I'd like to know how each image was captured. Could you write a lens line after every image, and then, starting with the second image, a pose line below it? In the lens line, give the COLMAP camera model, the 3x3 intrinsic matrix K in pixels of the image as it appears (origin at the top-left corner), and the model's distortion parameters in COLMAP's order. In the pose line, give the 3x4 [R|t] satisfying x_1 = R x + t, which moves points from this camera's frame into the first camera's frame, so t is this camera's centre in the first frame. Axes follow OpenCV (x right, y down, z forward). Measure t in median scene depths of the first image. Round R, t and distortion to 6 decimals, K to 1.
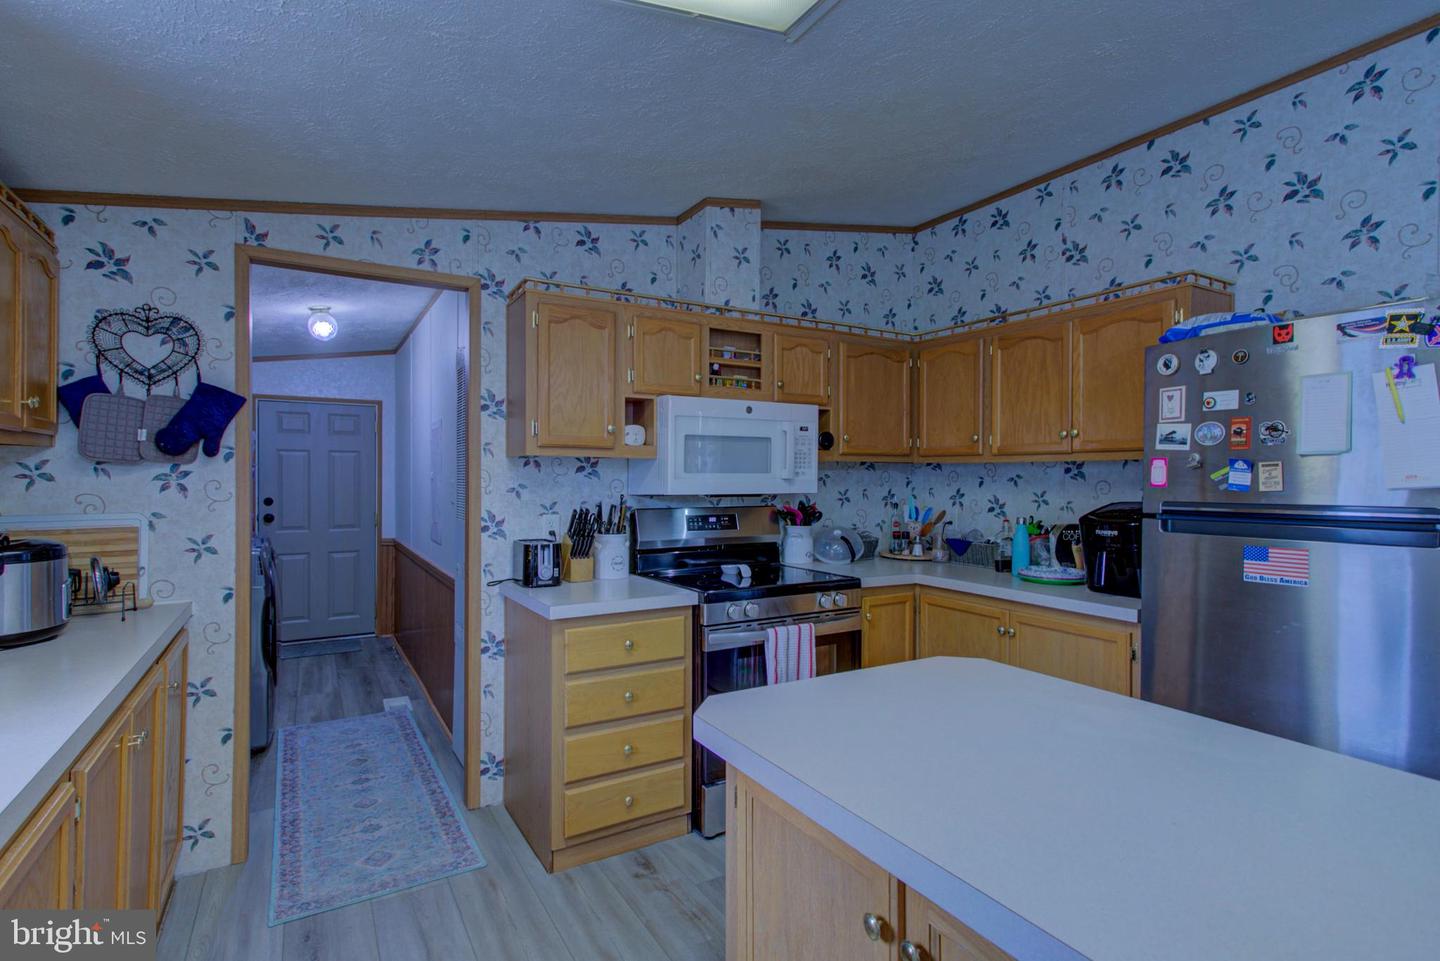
lens RADIAL K [[700.5, 0, 719.7], [0, 700.5, 477.5], [0, 0, 1]] dist [0.000226, 0.001031]
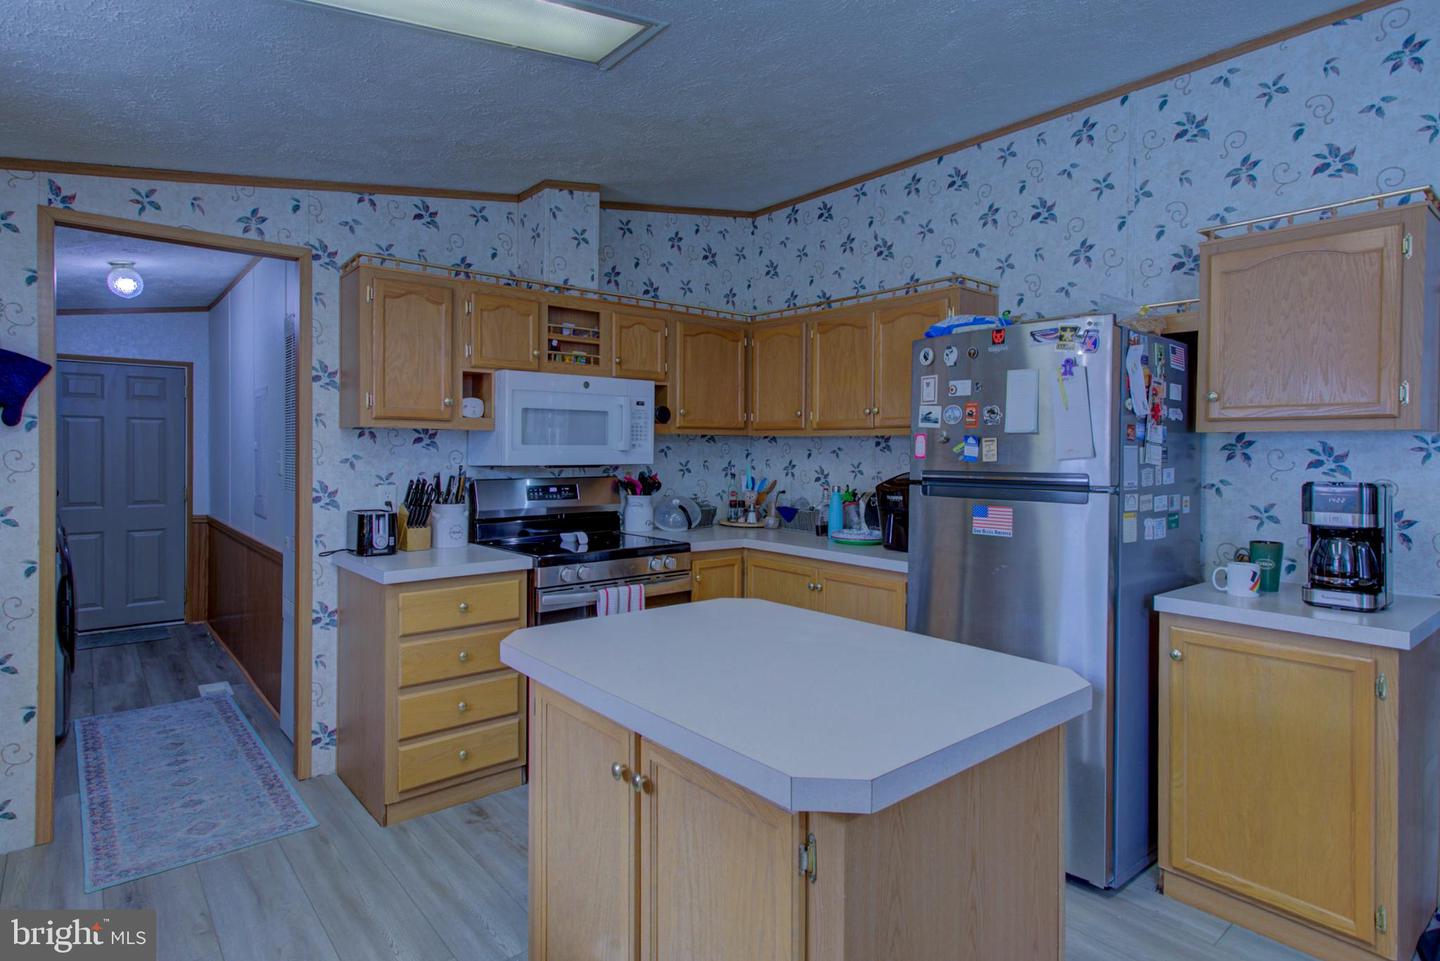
lens RADIAL K [[777.8, 0, 729.0], [0, 777.8, 454.5], [0, 0, 1]] dist [0.005075, 0.000481]
pose [[0.986286, 0.002304, 0.165027, 0.062896], [-0.003494, 0.999970, 0.006920, -0.000754], [-0.165006, -0.007402, 0.986265, -0.196637]]
